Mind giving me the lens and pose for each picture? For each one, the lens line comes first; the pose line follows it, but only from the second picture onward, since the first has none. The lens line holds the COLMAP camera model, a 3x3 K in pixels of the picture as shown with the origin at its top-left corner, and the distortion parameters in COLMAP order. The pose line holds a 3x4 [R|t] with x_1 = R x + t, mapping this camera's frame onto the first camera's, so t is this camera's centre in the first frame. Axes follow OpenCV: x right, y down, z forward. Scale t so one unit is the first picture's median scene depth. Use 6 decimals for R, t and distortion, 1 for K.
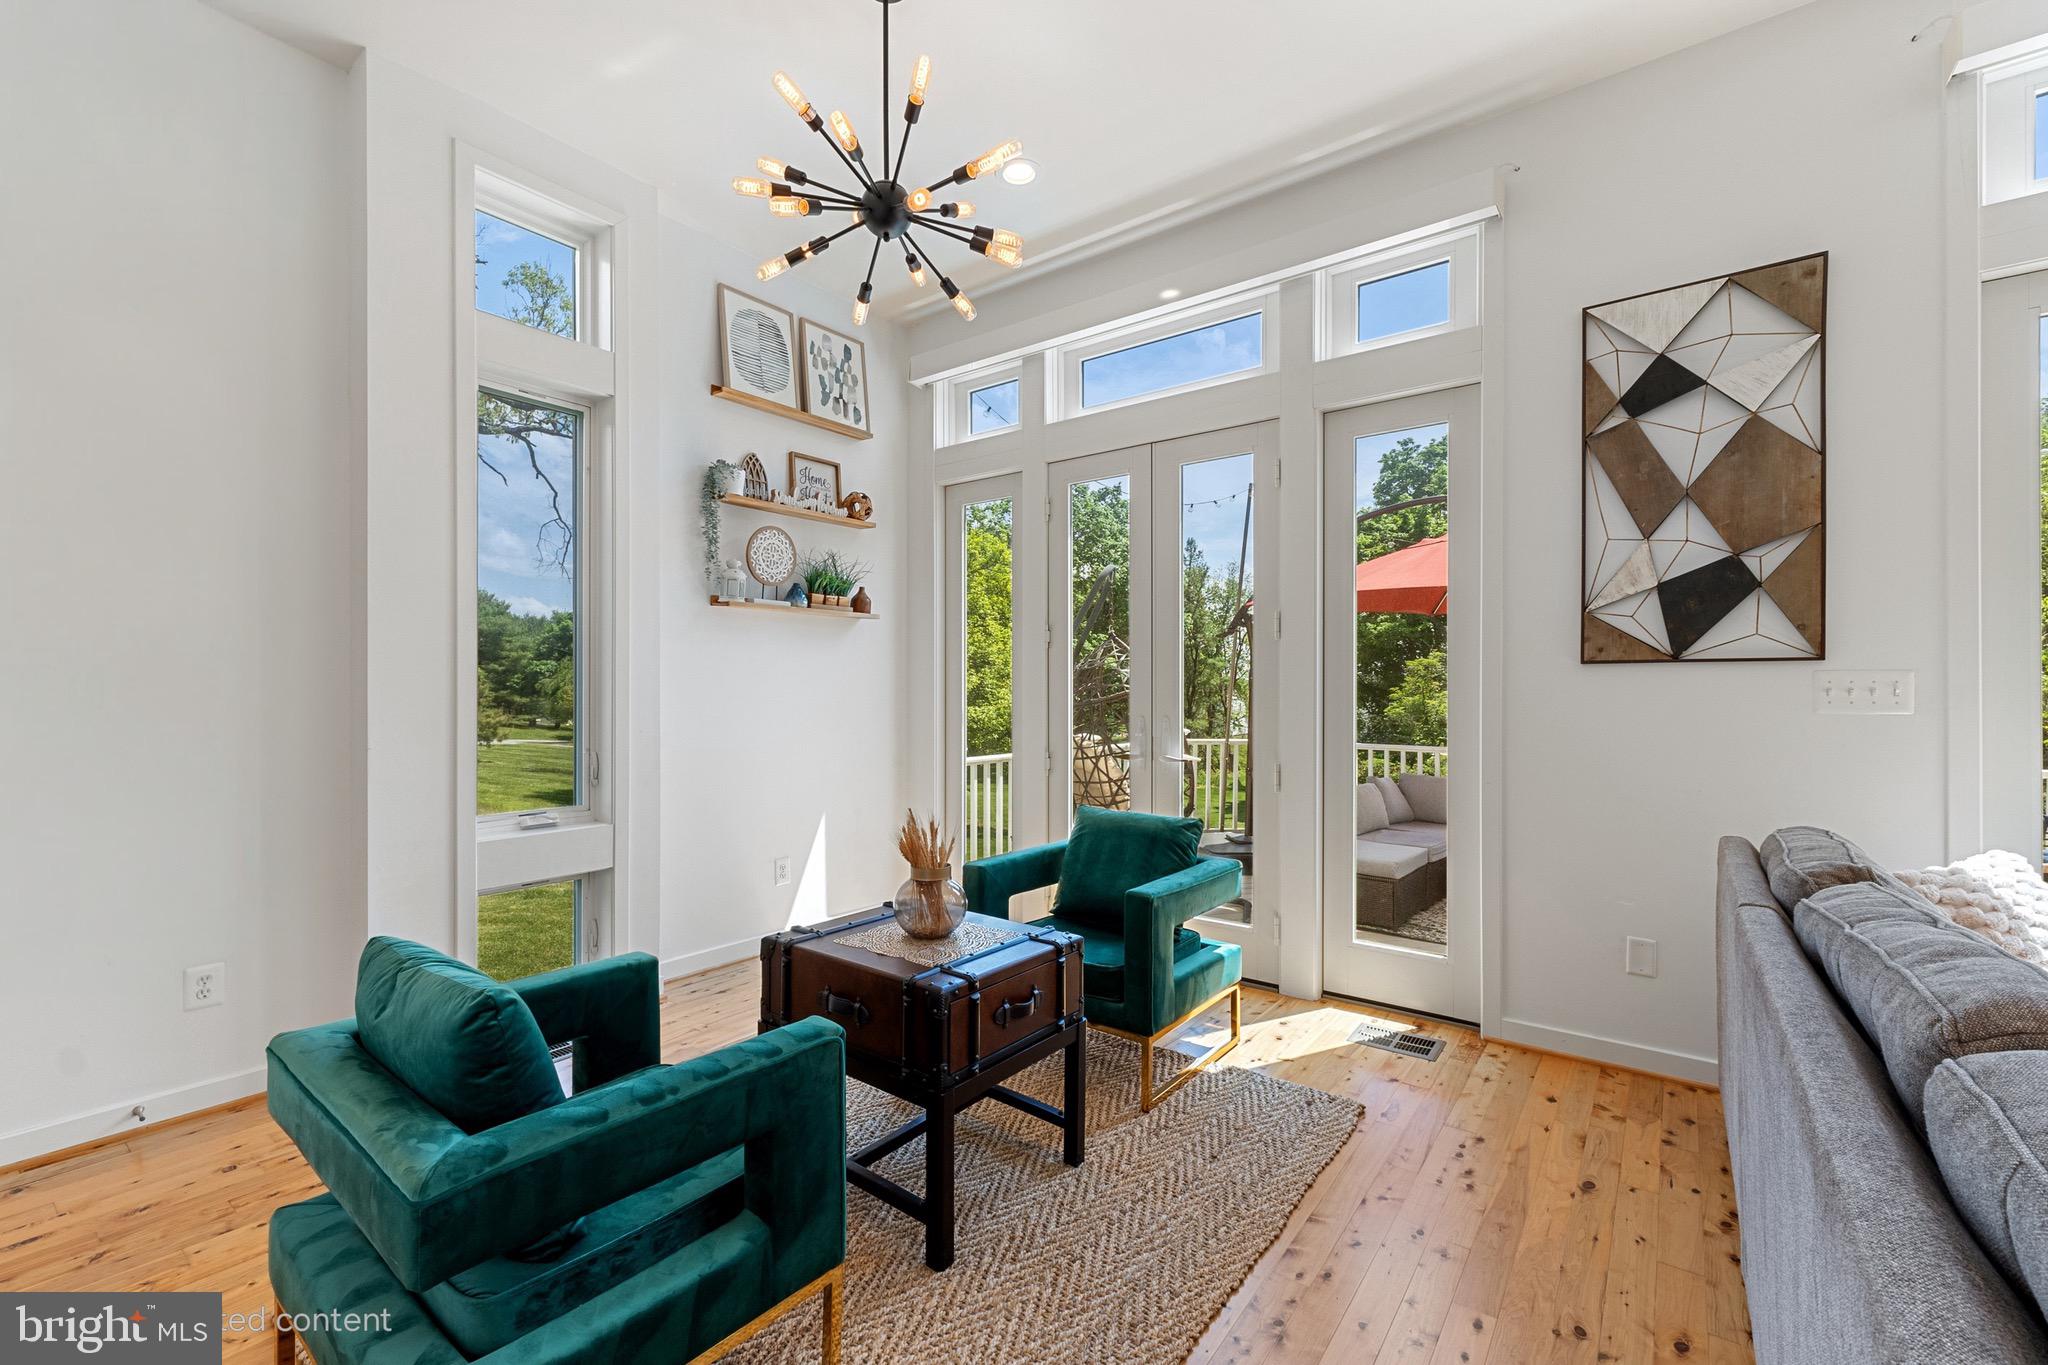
lens RADIAL K [[870.9, 0, 1023.0], [0, 870.9, 688.9], [0, 0, 1]] dist [0.003625, 0.000163]
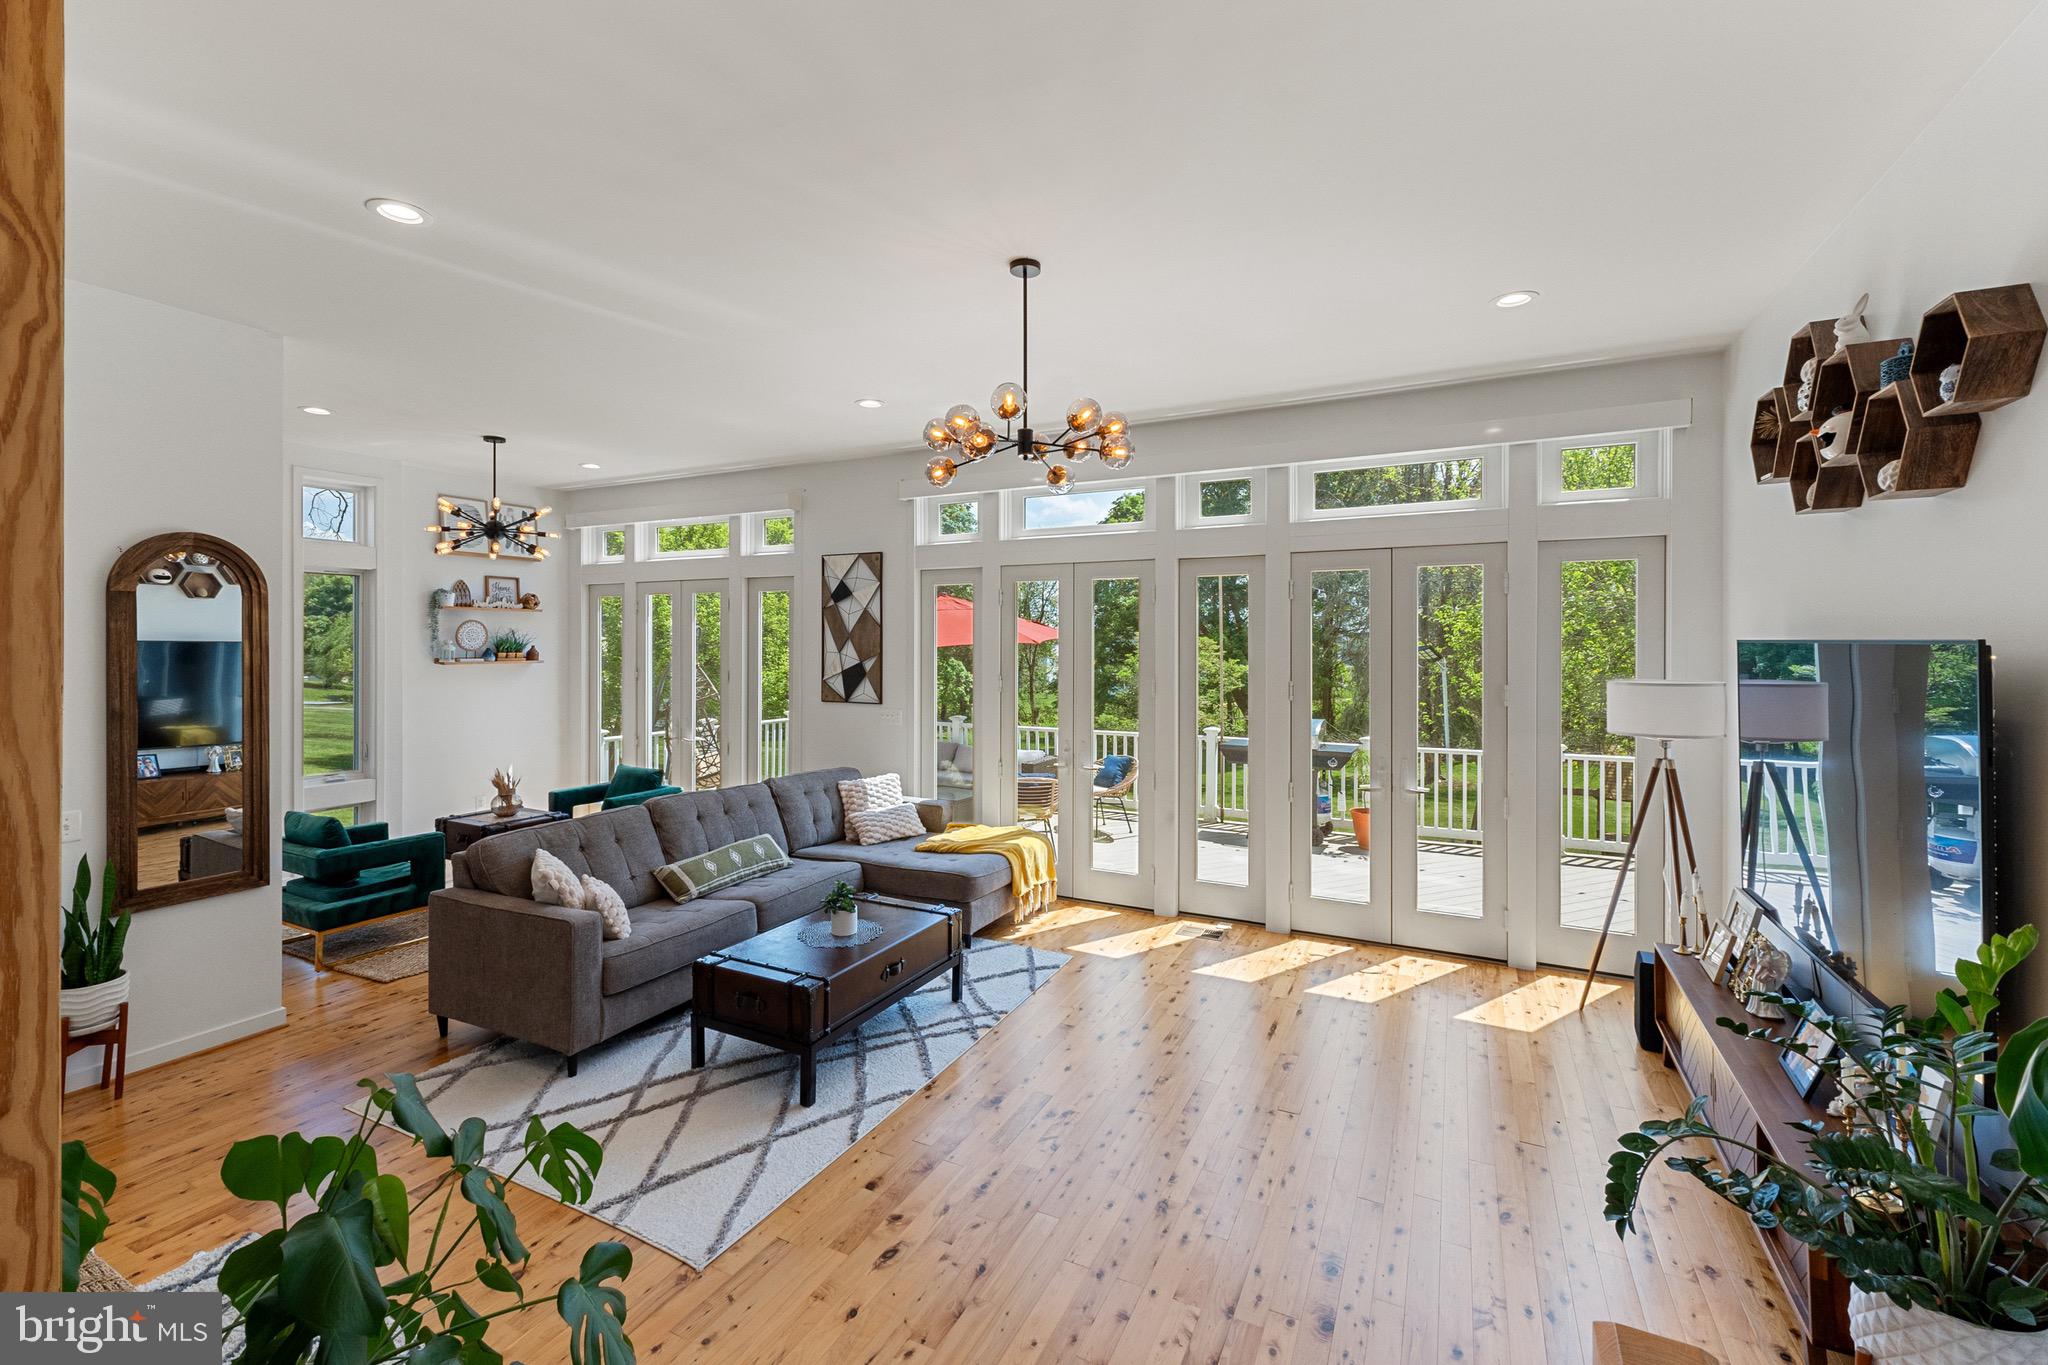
lens RADIAL K [[870.9, 0, 1024.3], [0, 870.9, 642.1], [0, 0, 1]] dist [0.003625, 0.000163]
pose [[0.983342, 0.000828, 0.181765, 0.564527], [-0.001236, 0.999997, 0.002132, -0.149760], [-0.181763, -0.002321, 0.983340, -1.111845]]
